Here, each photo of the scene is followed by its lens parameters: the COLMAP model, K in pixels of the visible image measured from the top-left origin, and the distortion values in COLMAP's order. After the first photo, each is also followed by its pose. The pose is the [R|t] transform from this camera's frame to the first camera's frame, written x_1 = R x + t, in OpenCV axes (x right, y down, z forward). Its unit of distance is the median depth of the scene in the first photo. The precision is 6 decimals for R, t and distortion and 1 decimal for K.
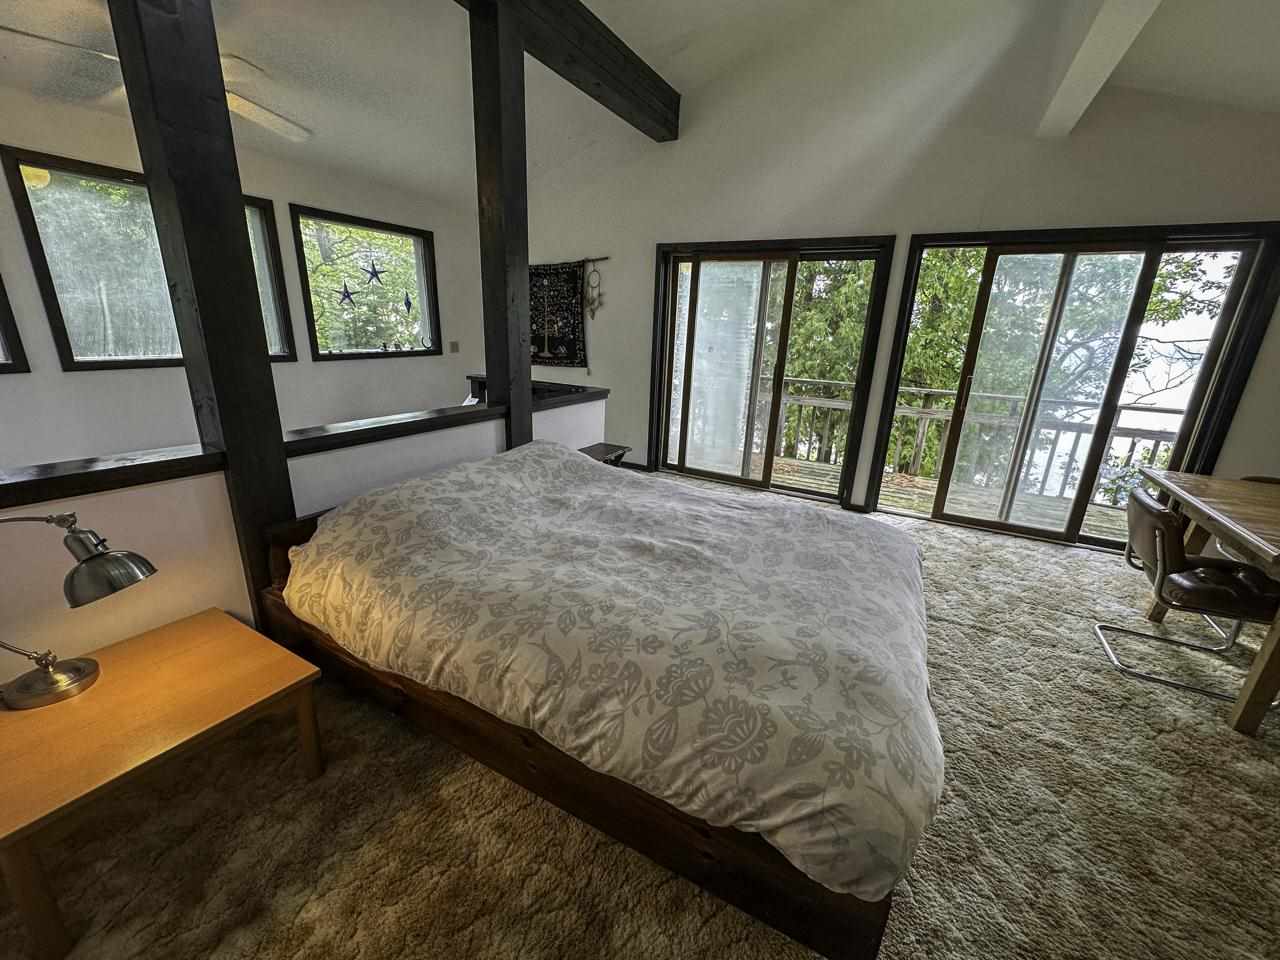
lens RADIAL K [[515.9, 0, 640.0], [0, 515.9, 480.0], [0, 0, 1]] dist [-0.000520, -0.000354]
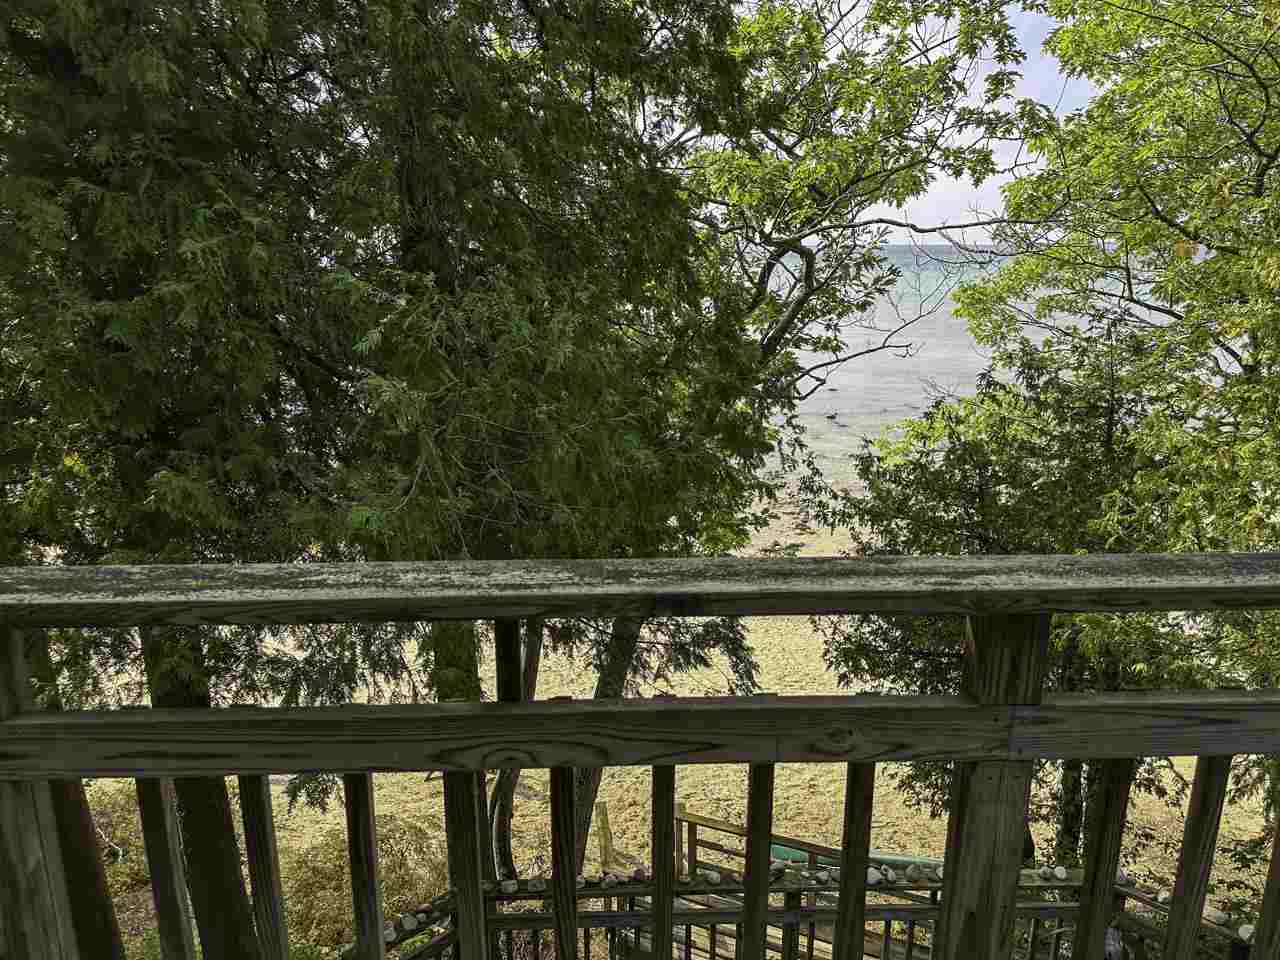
lens RADIAL K [[882.6, 0, 640.0], [0, 882.6, 480.0], [0, 0, 1]] dist [0.031518, 0.000133]
pose [[0.862009, -0.164402, 0.479492, 0.859984], [0.175146, 0.984283, 0.022608, -0.253908], [-0.475673, 0.064493, 0.877255, 1.009703]]
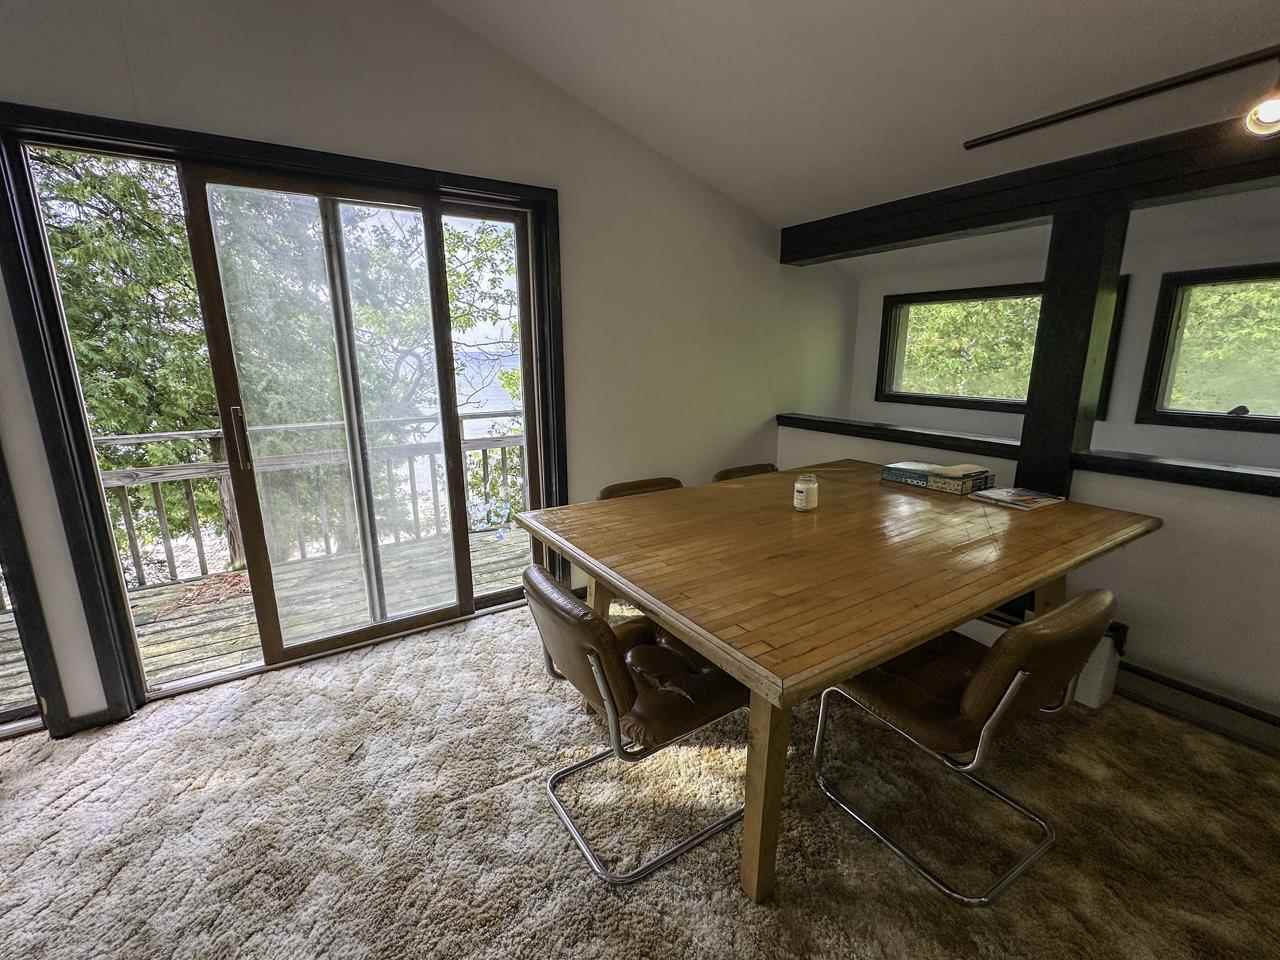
lens RADIAL K [[563.9, 0, 635.0], [0, 563.9, 482.1], [0, 0, 1]] dist [-0.002800, 0.000258]
pose [[0.488979, -0.237896, 0.839229, 0.315635], [0.276437, 0.954764, 0.109580, -0.072886], [-0.827335, 0.178412, 0.532623, 0.338785]]
